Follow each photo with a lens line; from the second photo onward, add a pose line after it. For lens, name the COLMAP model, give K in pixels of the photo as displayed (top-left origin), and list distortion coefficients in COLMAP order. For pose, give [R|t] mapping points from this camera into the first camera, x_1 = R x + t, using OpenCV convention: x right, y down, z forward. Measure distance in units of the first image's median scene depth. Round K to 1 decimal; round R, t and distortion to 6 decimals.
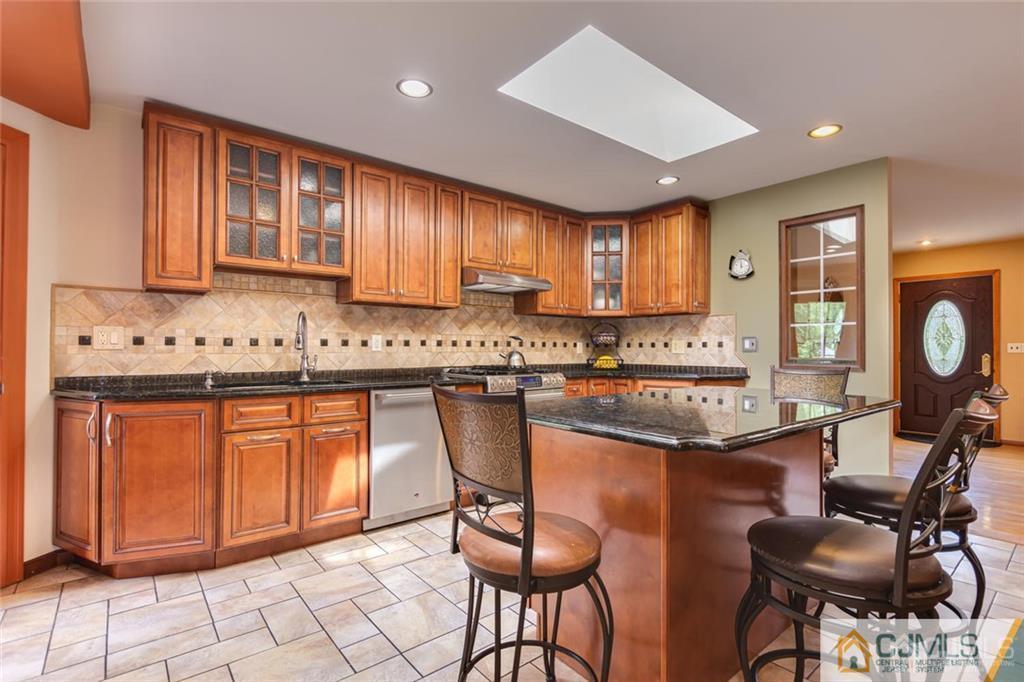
lens RADIAL K [[482.5, 0, 511.0], [0, 482.5, 344.6], [0, 0, 1]] dist [-0.001605, 0.000475]
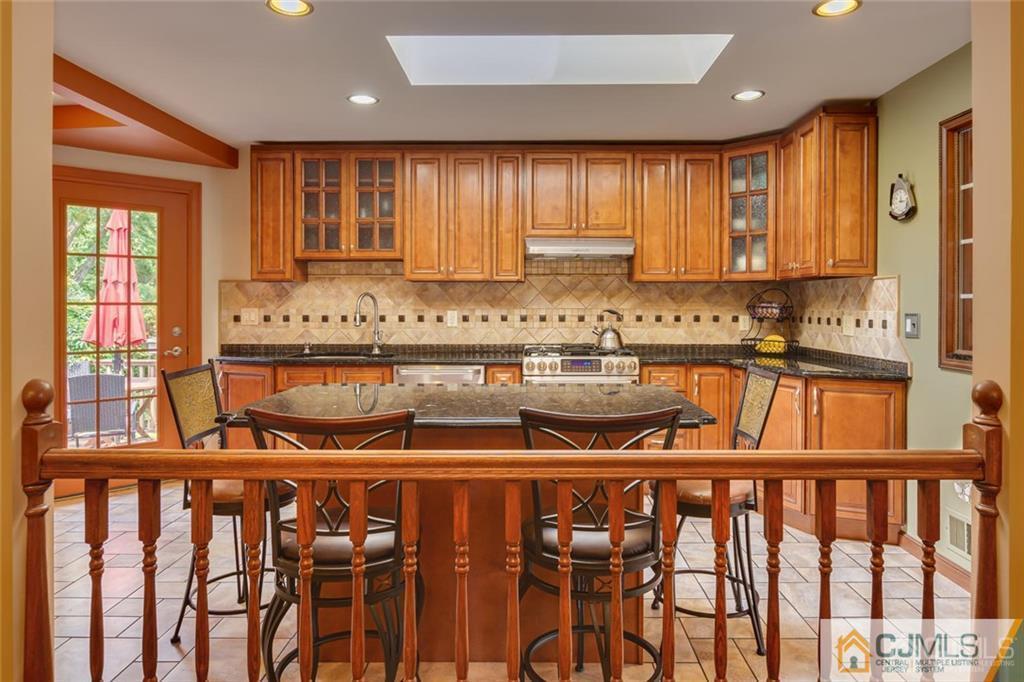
lens RADIAL K [[666.2, 0, 521.2], [0, 666.2, 312.5], [0, 0, 1]] dist [0.001630, 0.003781]
pose [[0.767458, 0.005852, -0.641072, 0.701402], [0.006866, 0.999826, 0.017346, -0.038019], [0.641062, -0.017714, 0.767285, 0.022339]]
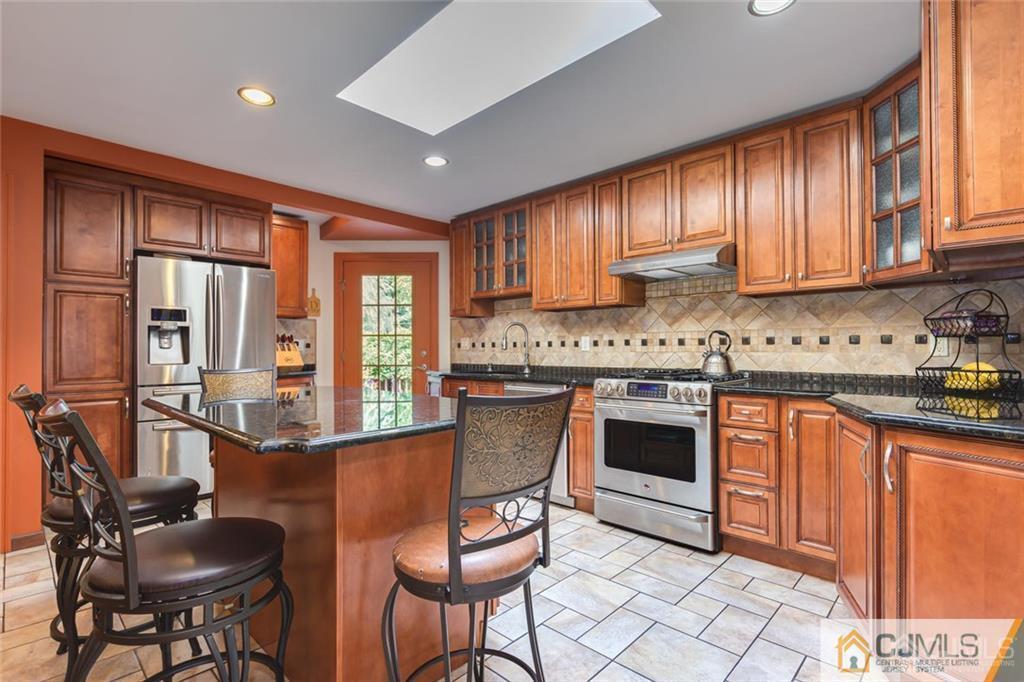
lens RADIAL K [[482.5, 0, 506.4], [0, 482.5, 342.0], [0, 0, 1]] dist [-0.001605, 0.000475]
pose [[0.109587, -0.016089, -0.993847, 0.777761], [0.013963, 0.999795, -0.014646, 0.006538], [0.993879, -0.012272, 0.109789, 0.674184]]
